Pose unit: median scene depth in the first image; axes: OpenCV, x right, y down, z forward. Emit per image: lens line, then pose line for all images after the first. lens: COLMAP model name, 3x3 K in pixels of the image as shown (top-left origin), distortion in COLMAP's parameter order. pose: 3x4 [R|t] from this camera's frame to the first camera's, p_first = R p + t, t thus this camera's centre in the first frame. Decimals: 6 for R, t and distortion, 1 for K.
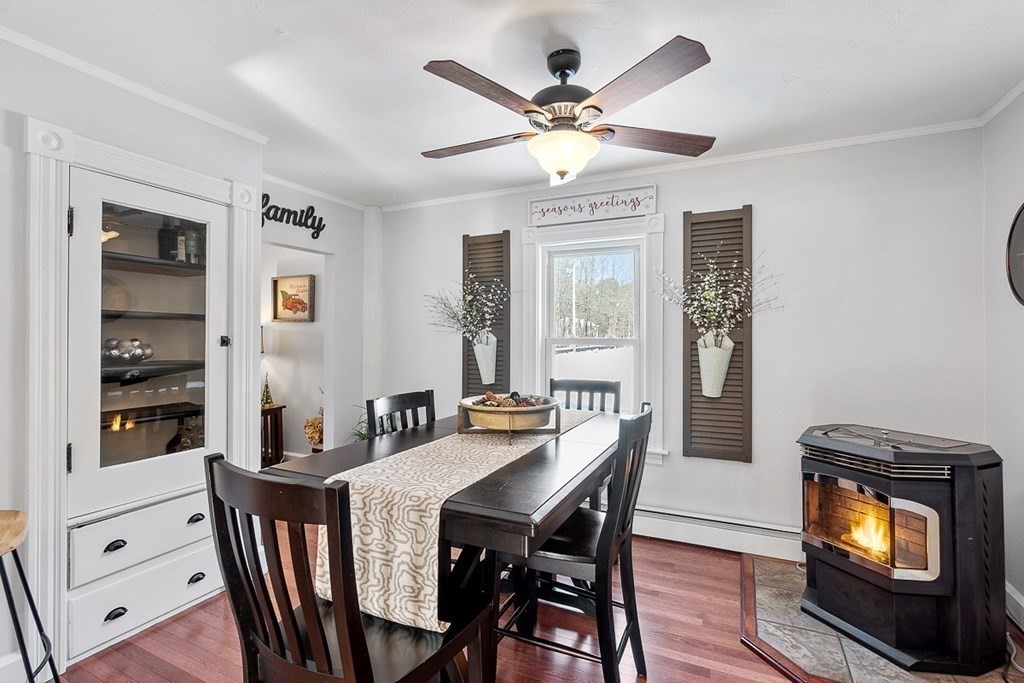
lens RADIAL K [[474.9, 0, 511.1], [0, 474.9, 336.5], [0, 0, 1]] dist [-0.006777, 0.001211]
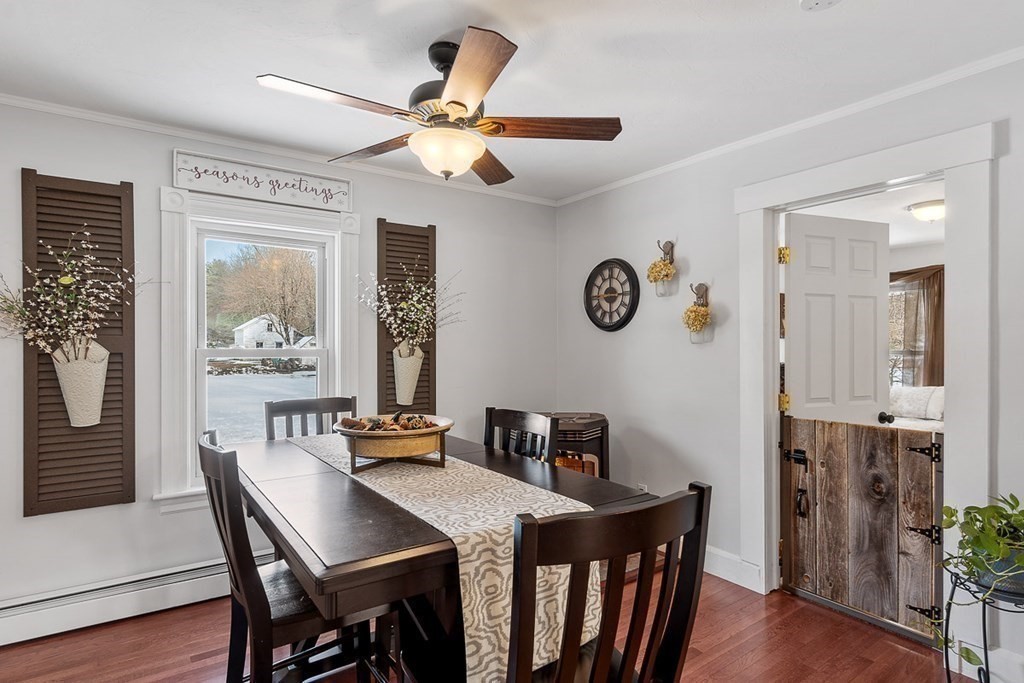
lens RADIAL K [[539.5, 0, 512.1], [0, 539.5, 347.9], [0, 0, 1]] dist [0.000616, -0.000308]
pose [[0.488844, -0.005539, 0.872354, -0.480304], [0.002831, 0.999985, 0.004763, -0.001202], [-0.872367, 0.000141, 0.488852, 0.227407]]
